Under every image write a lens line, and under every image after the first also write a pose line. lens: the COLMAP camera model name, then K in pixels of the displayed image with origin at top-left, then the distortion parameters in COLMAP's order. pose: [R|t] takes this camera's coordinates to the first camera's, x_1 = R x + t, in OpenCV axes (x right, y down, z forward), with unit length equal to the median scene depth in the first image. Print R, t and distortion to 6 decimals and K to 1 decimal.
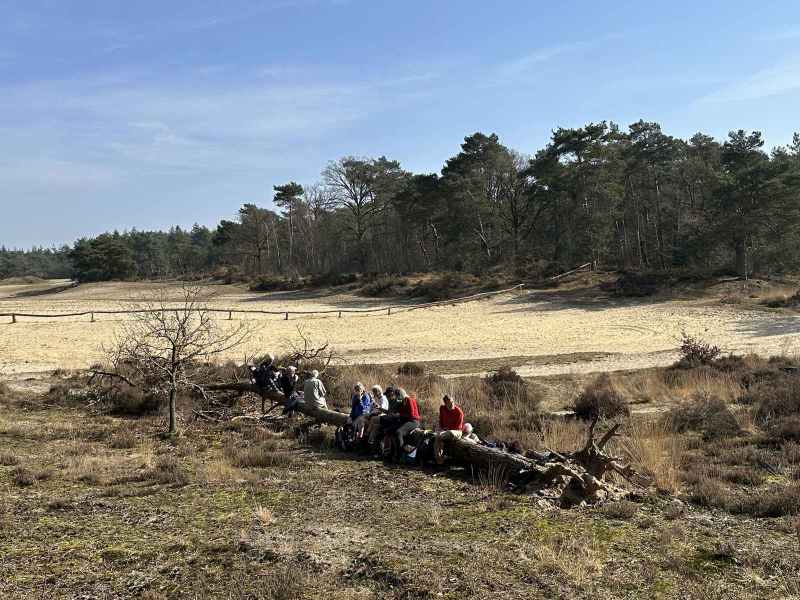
lens RADIAL K [[863.7, 0, 400.0], [0, 863.7, 300.0], [0, 0, 1]] dist [0.006153, -0.002382]
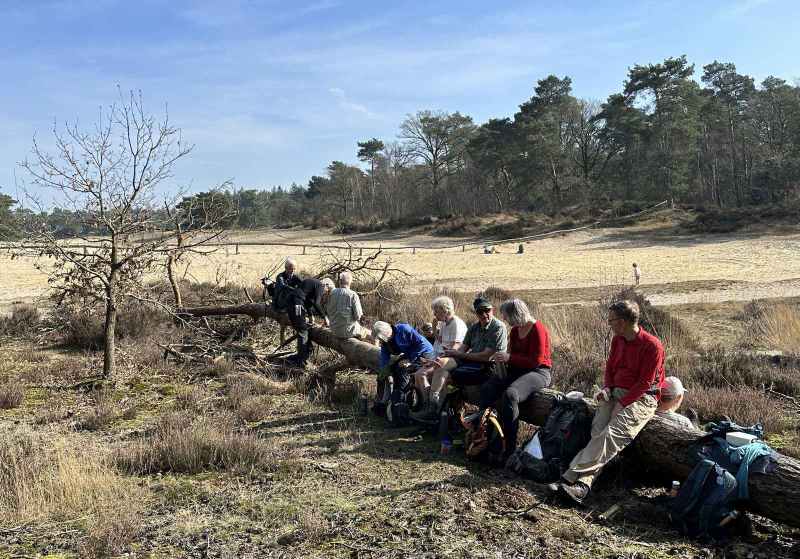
lens RADIAL K [[728.3, 0, 400.0], [0, 728.3, 279.5], [0, 0, 1]] dist [0.063909, -0.254448]
pose [[0.995351, 0.003113, -0.096261, -0.003352], [0.000319, 0.999366, 0.035616, 0.014953], [0.096311, -0.035481, 0.994719, 0.117066]]
